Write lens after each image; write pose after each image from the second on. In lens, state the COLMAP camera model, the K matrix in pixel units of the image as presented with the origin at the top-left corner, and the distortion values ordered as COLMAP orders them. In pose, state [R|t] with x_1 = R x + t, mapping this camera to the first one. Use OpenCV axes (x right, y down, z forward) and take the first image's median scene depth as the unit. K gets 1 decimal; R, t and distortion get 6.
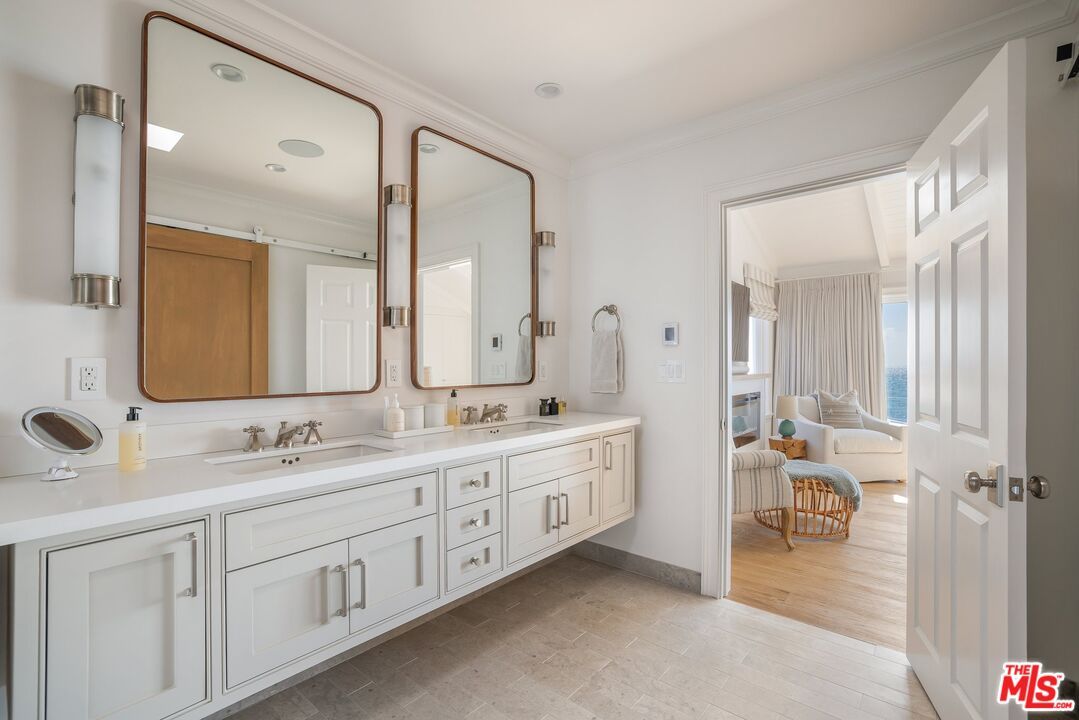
lens RADIAL K [[482.4, 0, 539.0], [0, 482.4, 359.7], [0, 0, 1]] dist [-0.000637, 0.000494]
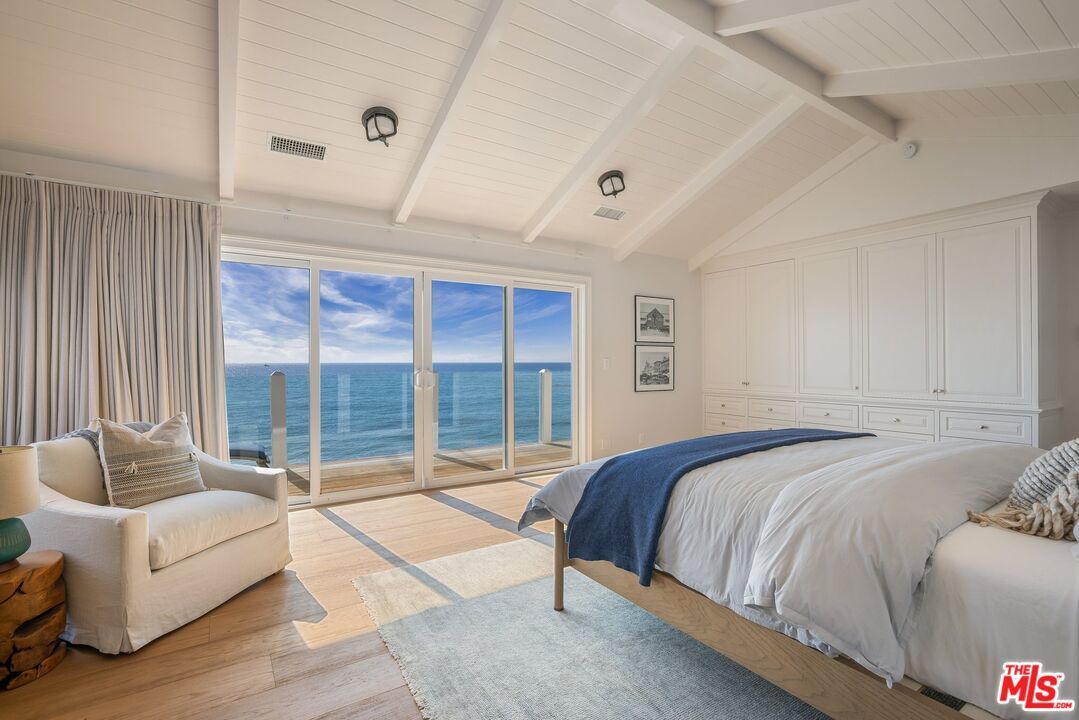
lens RADIAL K [[482.4, 0, 535.2], [0, 482.4, 357.1], [0, 0, 1]] dist [-0.000637, 0.000494]
pose [[0.270334, 0.007835, 0.962735, 0.267533], [-0.005417, 0.999963, -0.006617, 0.005311], [-0.962751, -0.003426, 0.270367, 0.507088]]
